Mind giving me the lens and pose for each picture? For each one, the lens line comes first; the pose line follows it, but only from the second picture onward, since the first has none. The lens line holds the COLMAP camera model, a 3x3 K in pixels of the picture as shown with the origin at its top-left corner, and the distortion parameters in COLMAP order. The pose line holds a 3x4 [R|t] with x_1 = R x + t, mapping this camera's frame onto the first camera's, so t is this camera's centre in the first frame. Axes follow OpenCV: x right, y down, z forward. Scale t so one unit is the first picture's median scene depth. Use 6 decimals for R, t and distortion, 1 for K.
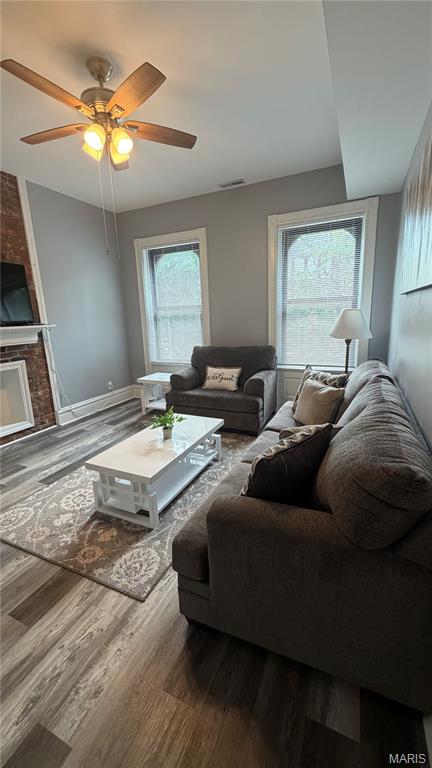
lens RADIAL K [[306.3, 0, 215.5], [0, 306.3, 382.5], [0, 0, 1]] dist [-0.001303, 0.000805]
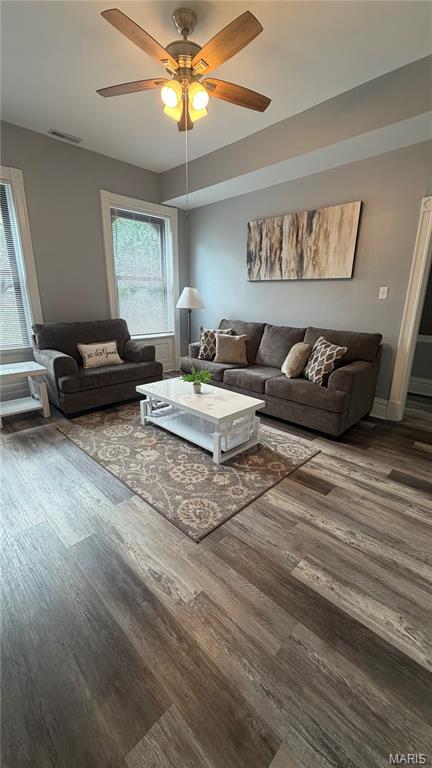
lens RADIAL K [[306.3, 0, 215.5], [0, 306.3, 382.5], [0, 0, 1]] dist [-0.001303, 0.000805]
pose [[0.342313, -0.216779, 0.914237, -1.439999], [0.183419, 0.969718, 0.161258, -0.031273], [-0.921509, 0.112487, 0.371709, 0.644614]]
